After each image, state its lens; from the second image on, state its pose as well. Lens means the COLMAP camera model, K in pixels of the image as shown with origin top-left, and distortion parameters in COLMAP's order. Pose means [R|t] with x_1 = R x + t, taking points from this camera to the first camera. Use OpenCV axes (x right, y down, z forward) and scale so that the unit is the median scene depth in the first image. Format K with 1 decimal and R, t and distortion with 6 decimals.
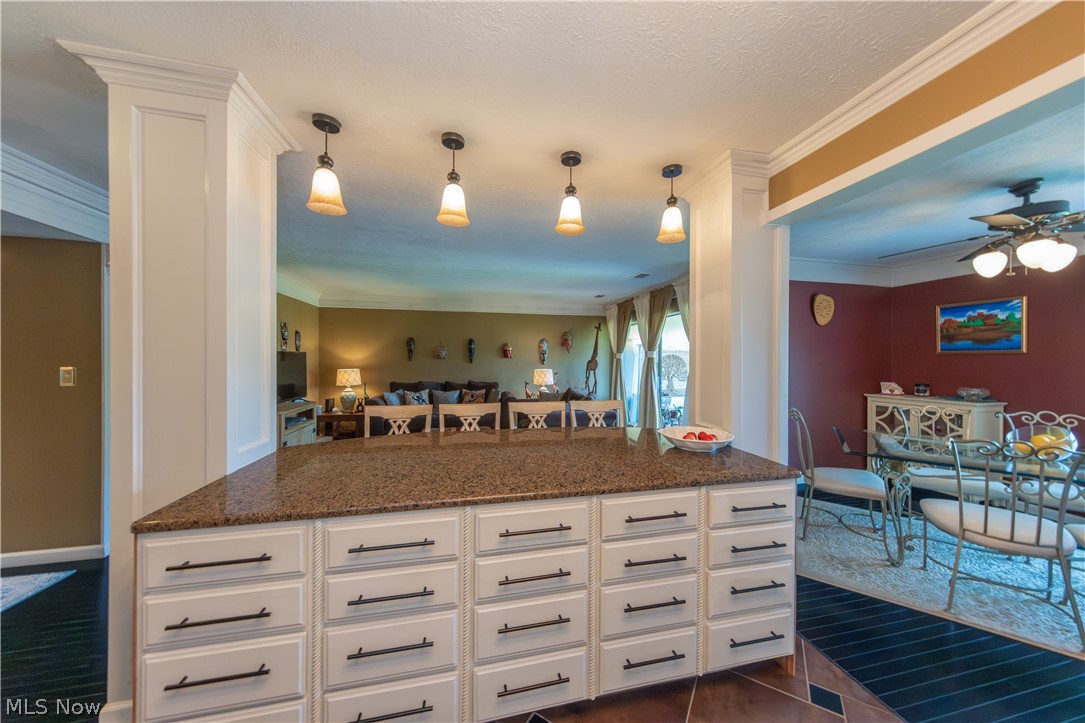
lens RADIAL K [[351.0, 0, 547.4], [0, 351.0, 361.7], [0, 0, 1]] dist [0.003009, 0.000092]
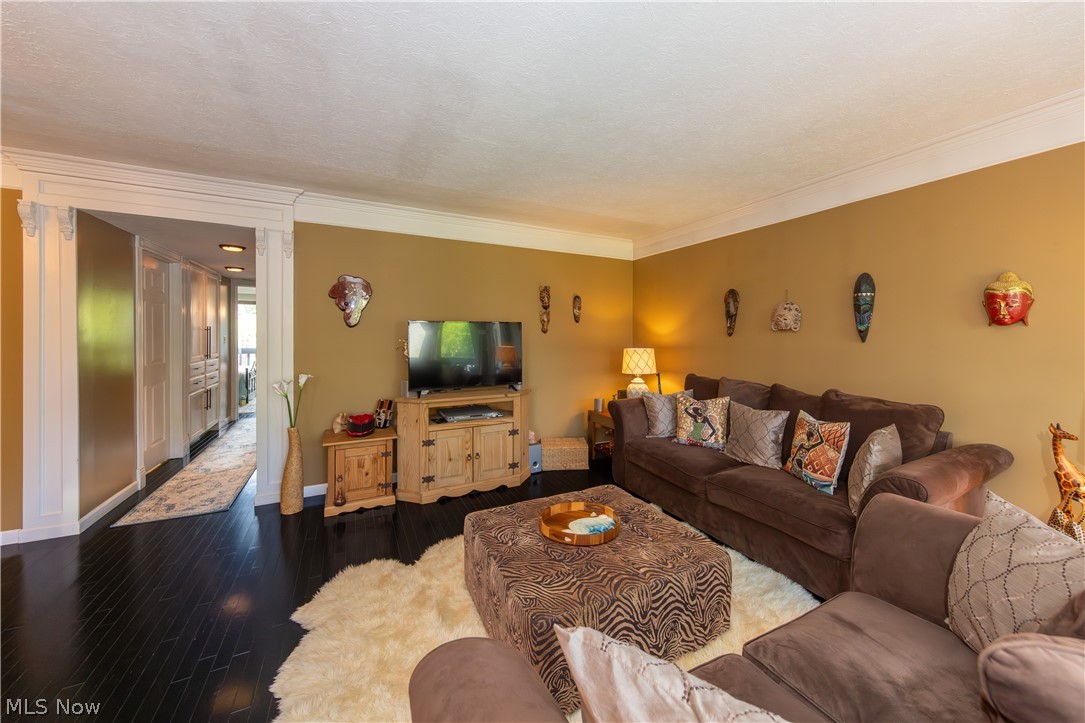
lens RADIAL K [[407.7, 0, 570.9], [0, 407.7, 340.3], [0, 0, 1]] dist [0.005048, -0.000102]
pose [[0.276630, 0.008274, -0.960941, 0.178933], [-0.008543, 0.999945, 0.006151, 0.004460], [0.960939, 0.006507, 0.276685, 1.056617]]
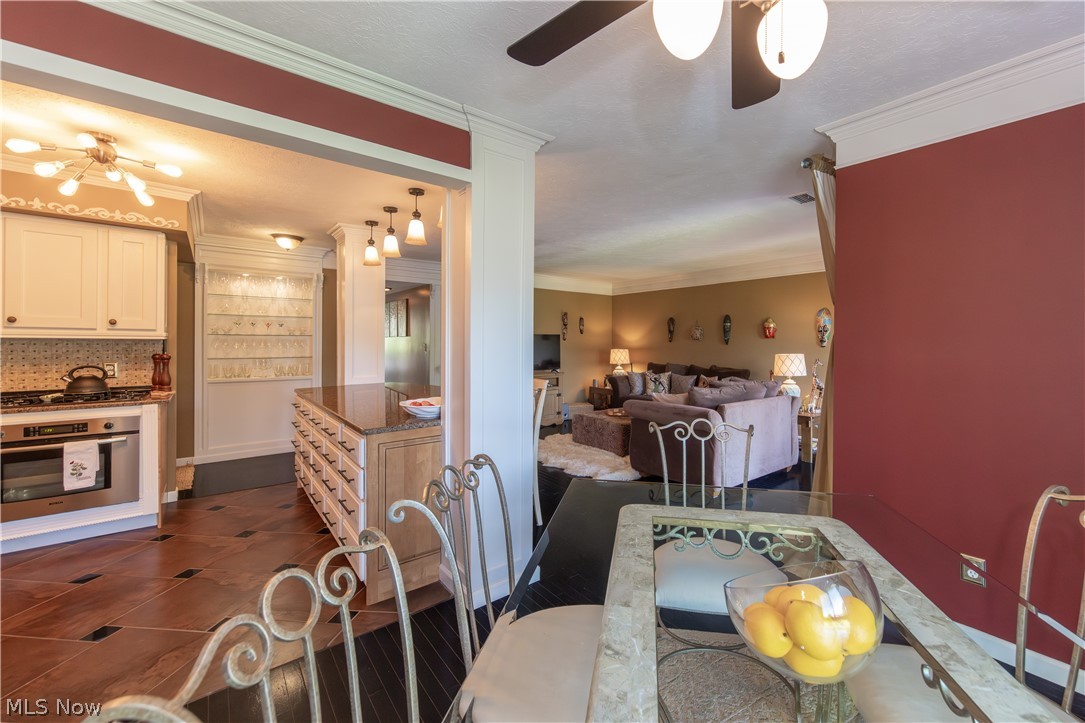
lens RADIAL K [[441.5, 0, 575.4], [0, 441.5, 341.5], [0, 0, 1]] dist [0.007561, -0.000163]
pose [[0.446037, -0.001722, -0.895013, 0.965147], [-0.007048, 0.999960, -0.005437, 0.008642], [0.894987, 0.008733, 0.446007, 0.398917]]
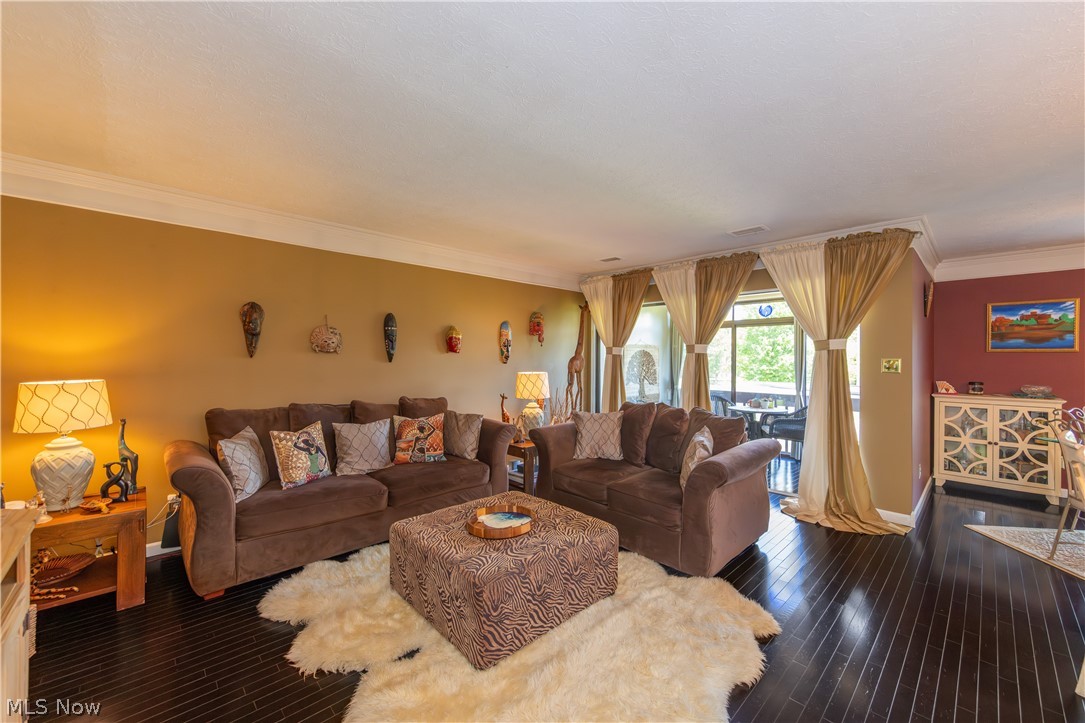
lens RADIAL K [[419.4, 0, 549.1], [0, 419.4, 358.7], [0, 0, 1]] dist [0.000259, -0.000289]
pose [[0.851460, 0.001453, 0.524418, -0.596467], [-0.000134, 0.999997, -0.002554, 0.001508], [-0.524420, 0.002104, 0.851457, 0.647685]]
